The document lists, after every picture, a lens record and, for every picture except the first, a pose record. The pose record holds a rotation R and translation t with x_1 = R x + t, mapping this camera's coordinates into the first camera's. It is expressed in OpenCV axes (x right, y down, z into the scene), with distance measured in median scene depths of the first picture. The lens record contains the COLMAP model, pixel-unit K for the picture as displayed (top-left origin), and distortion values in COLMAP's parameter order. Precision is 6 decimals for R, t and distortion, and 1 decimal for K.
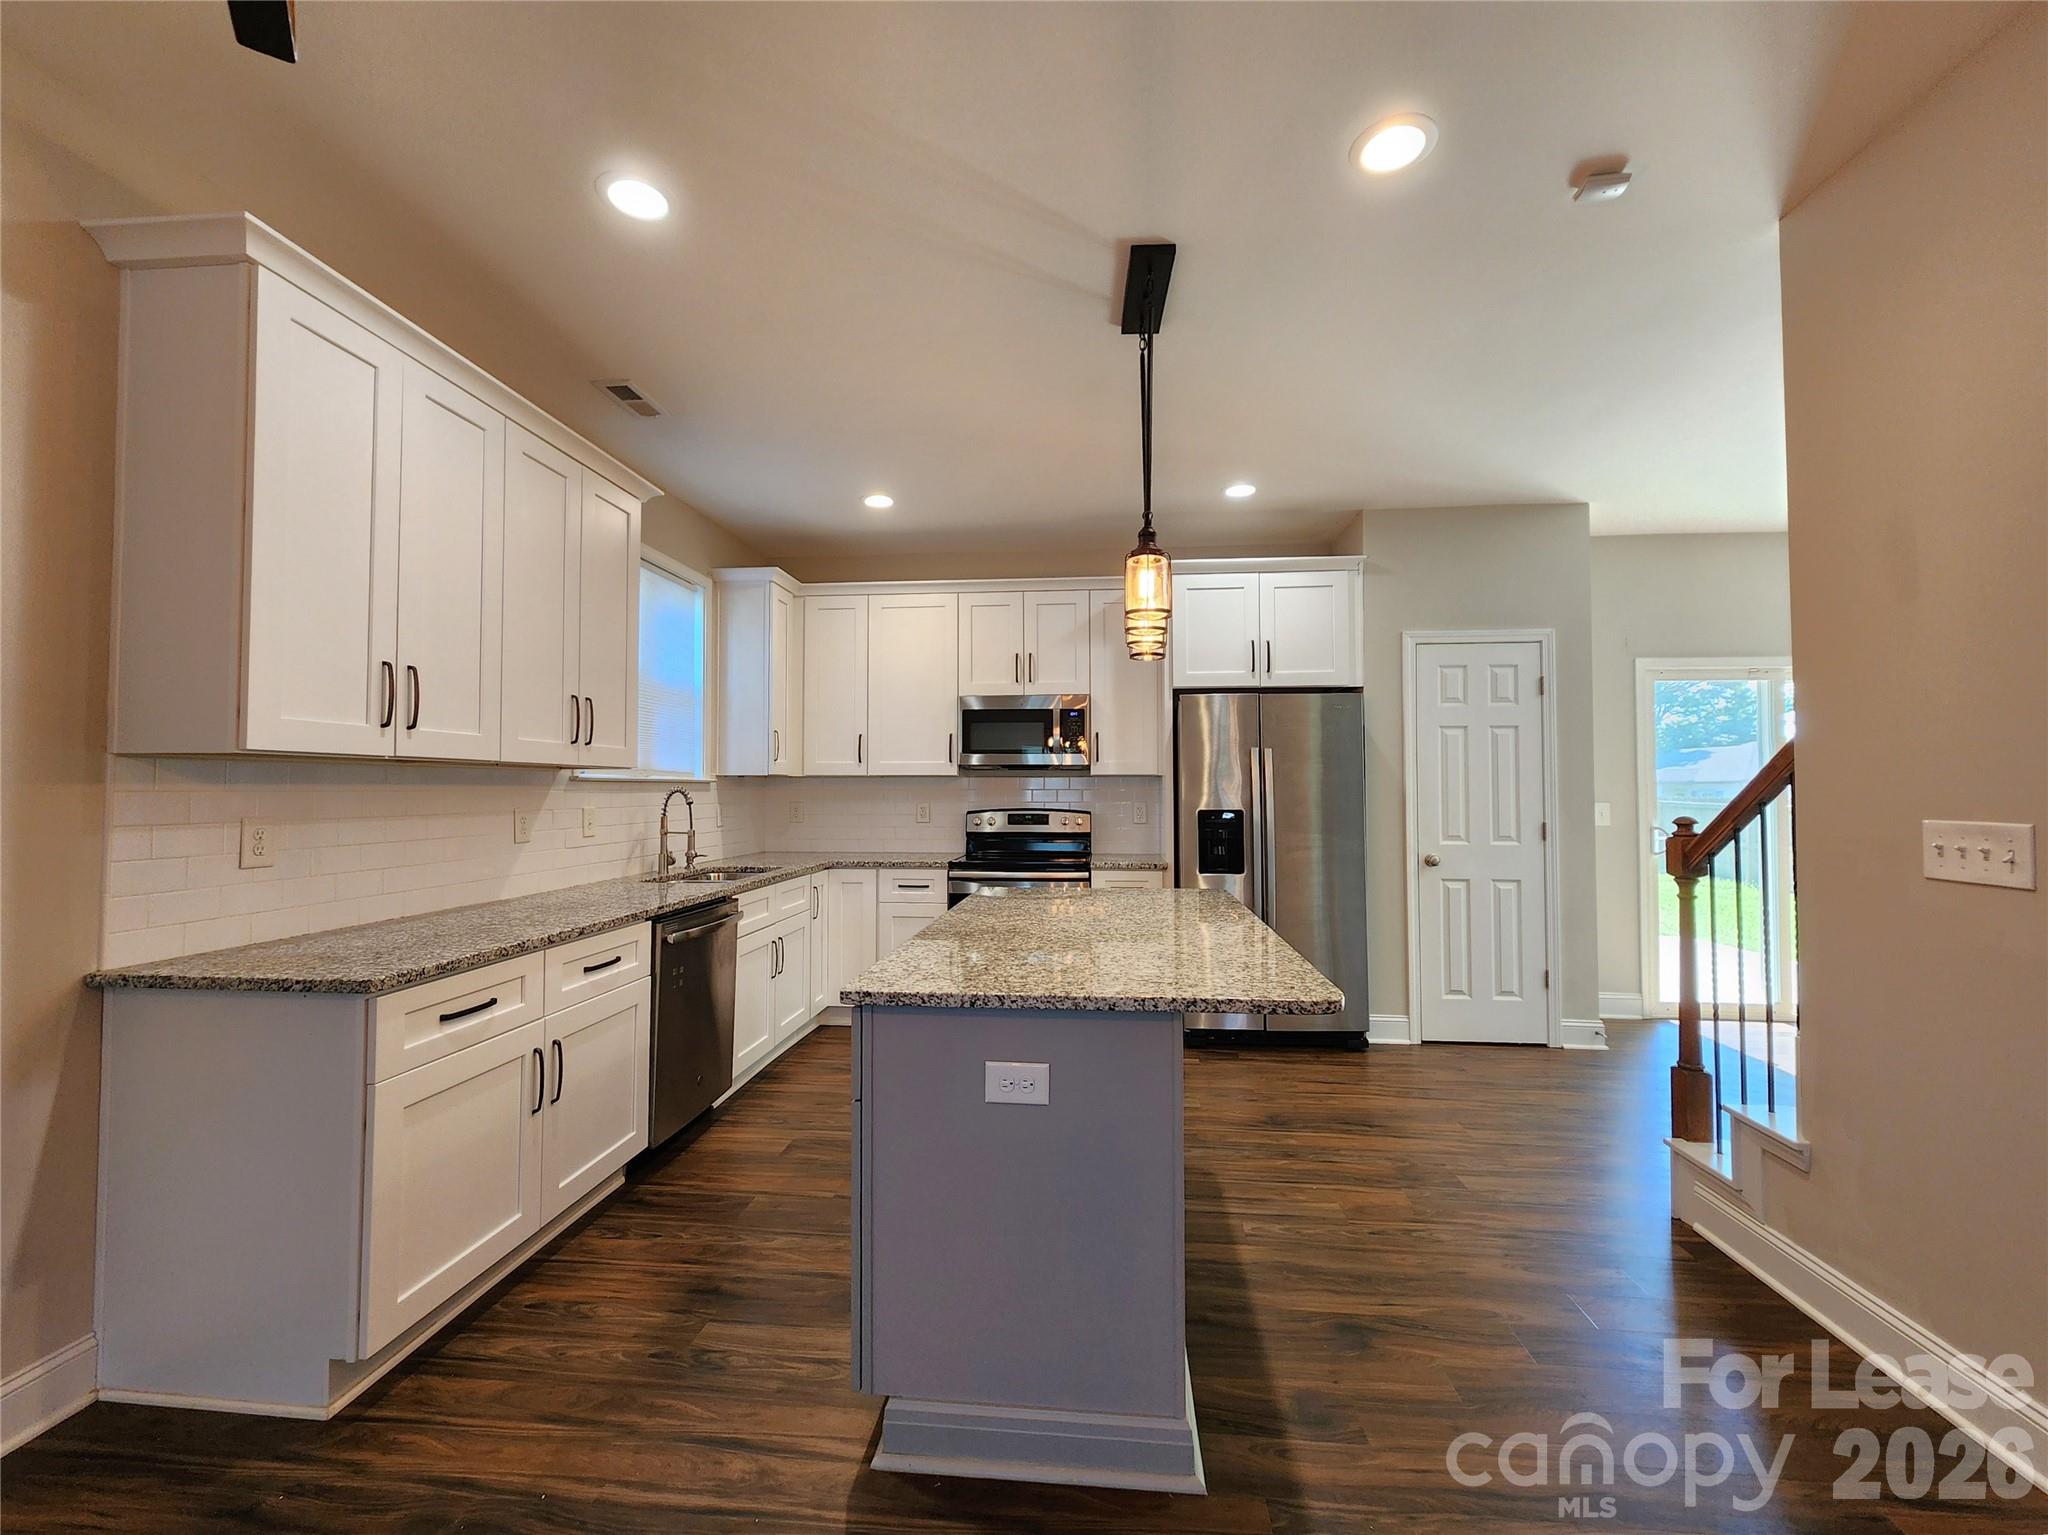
lens RADIAL K [[867.5, 0, 1024.0], [0, 867.5, 767.5], [0, 0, 1]] dist [0.008759, -0.000038]
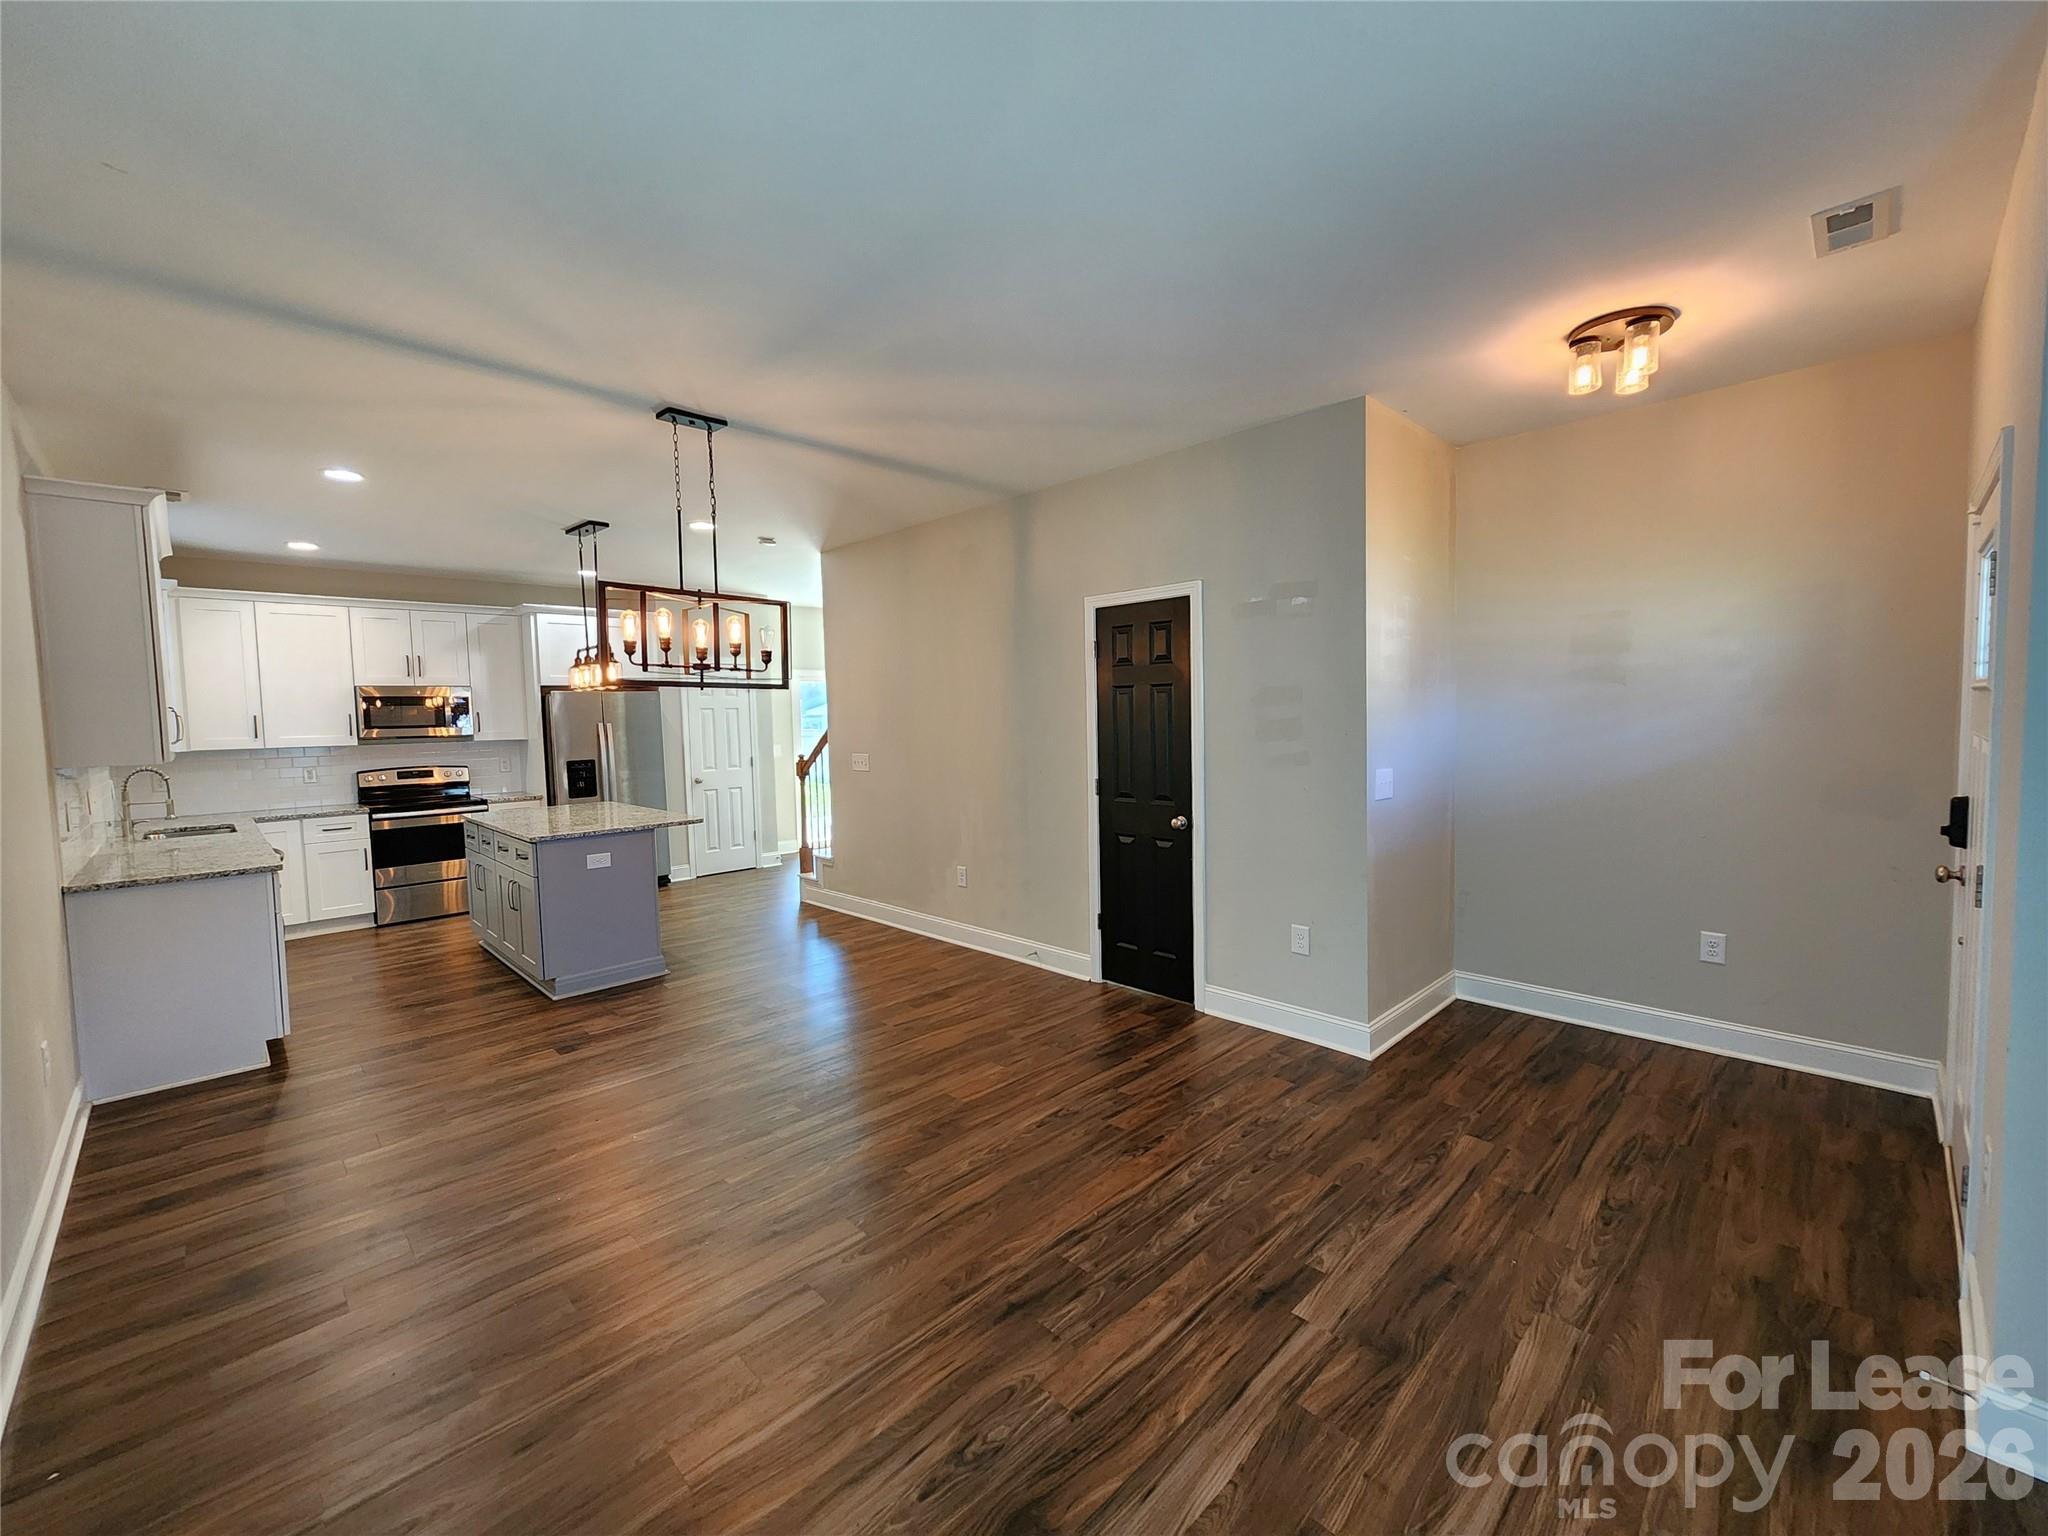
lens RADIAL K [[867.5, 0, 1024.0], [0, 867.5, 768.0], [0, 0, 1]] dist [0.008759, -0.000038]
pose [[0.654635, -0.064164, 0.753217, -0.476474], [0.005240, 0.996753, 0.080355, -0.066718], [-0.755927, -0.048656, 0.652846, -0.744964]]
